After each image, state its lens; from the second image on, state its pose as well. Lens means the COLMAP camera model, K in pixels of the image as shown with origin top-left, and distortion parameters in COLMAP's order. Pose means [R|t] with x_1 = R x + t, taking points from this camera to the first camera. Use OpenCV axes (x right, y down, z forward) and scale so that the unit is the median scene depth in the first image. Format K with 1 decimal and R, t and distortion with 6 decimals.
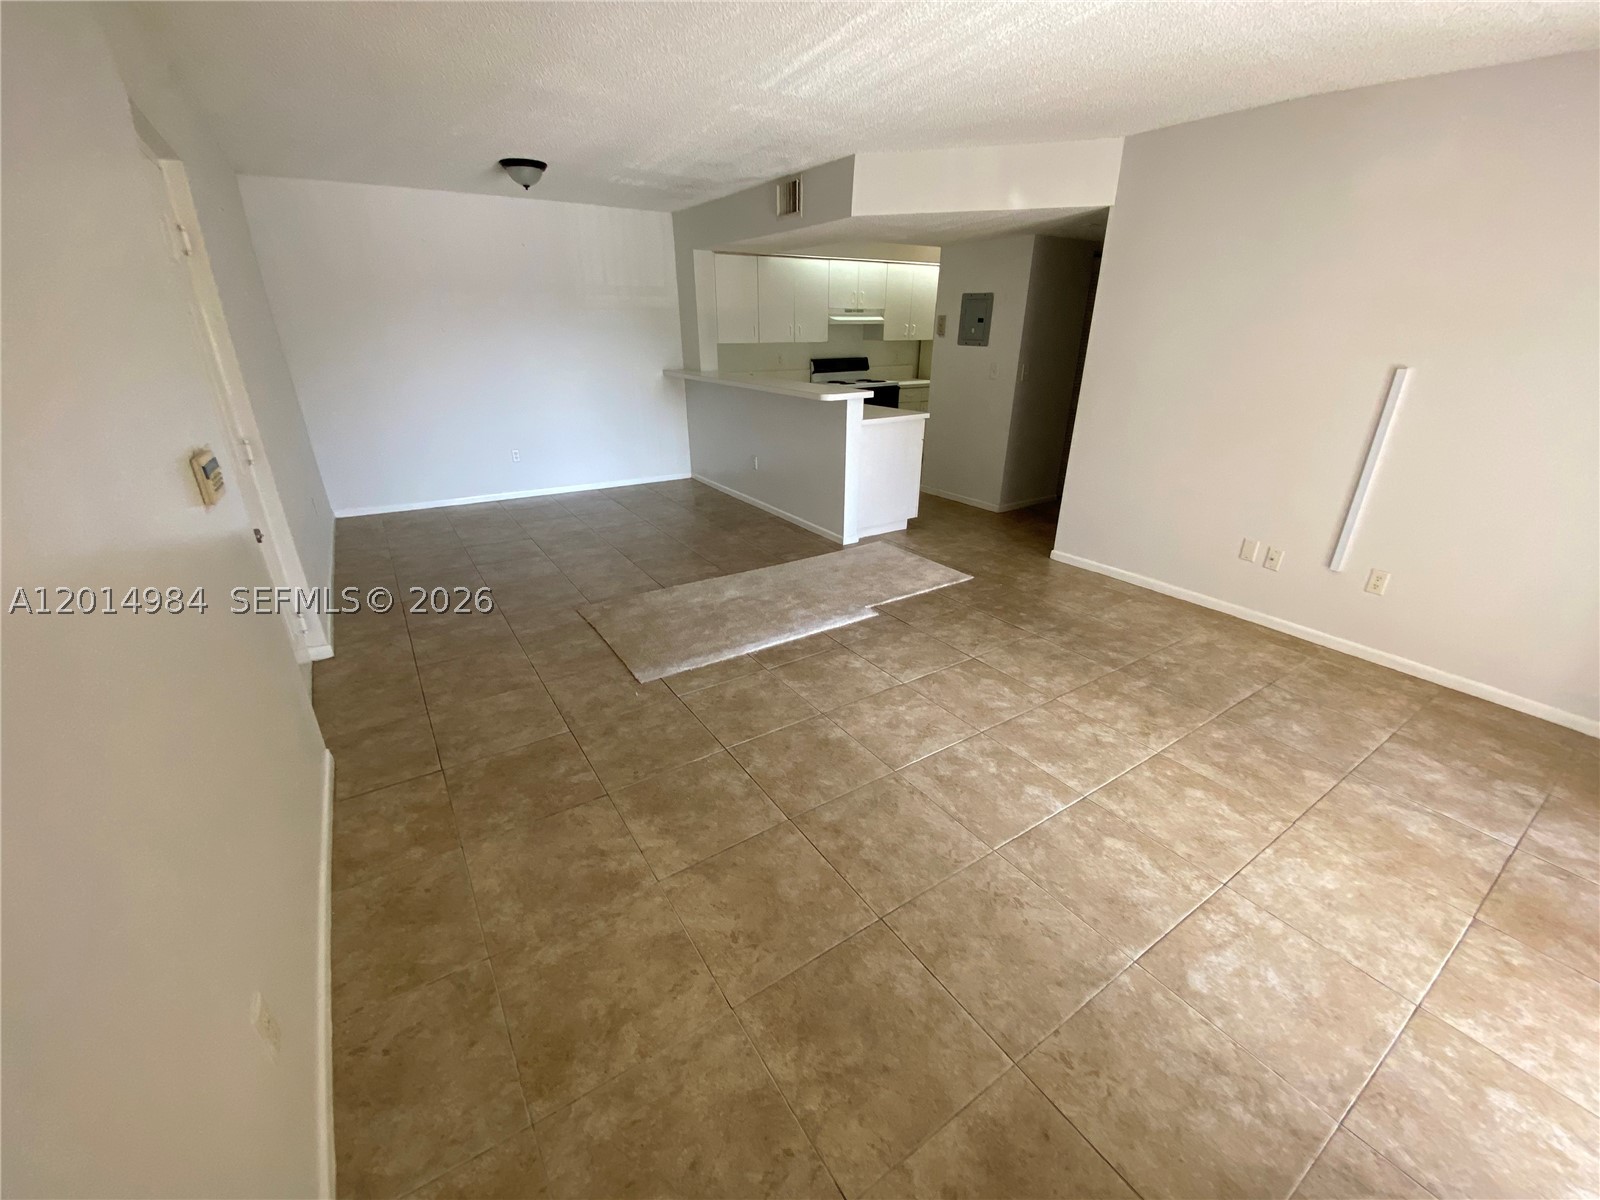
lens RADIAL K [[658.0, 0, 796.0], [0, 658.0, 602.2], [0, 0, 1]] dist [0.047451, -0.029723]
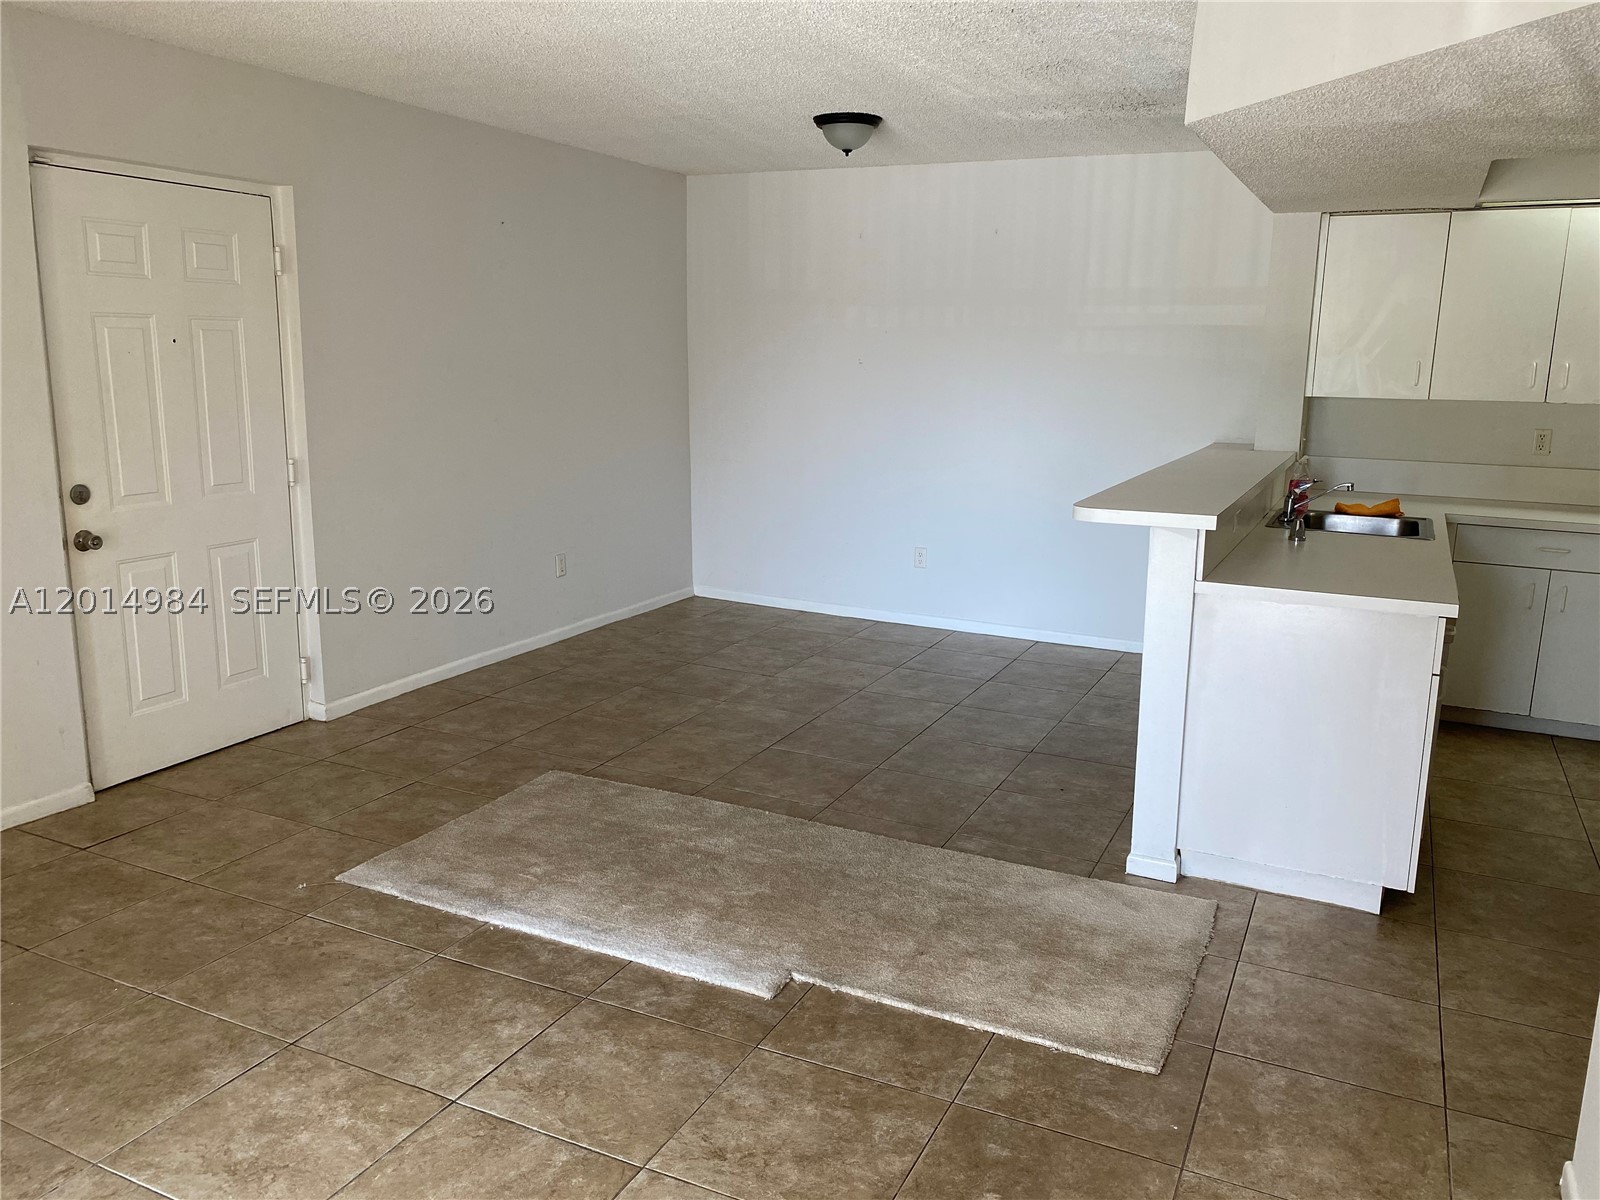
lens RADIAL K [[1235.0, 0, 800.0], [0, 1235.0, 600.0], [0, 0, 1]] dist [0.008518, -0.005069]
pose [[0.499884, 0.183467, -0.846437, 0.796095], [-0.346091, 0.938201, -0.001035, -0.237563], [0.793938, 0.293462, 0.532487, 0.542662]]
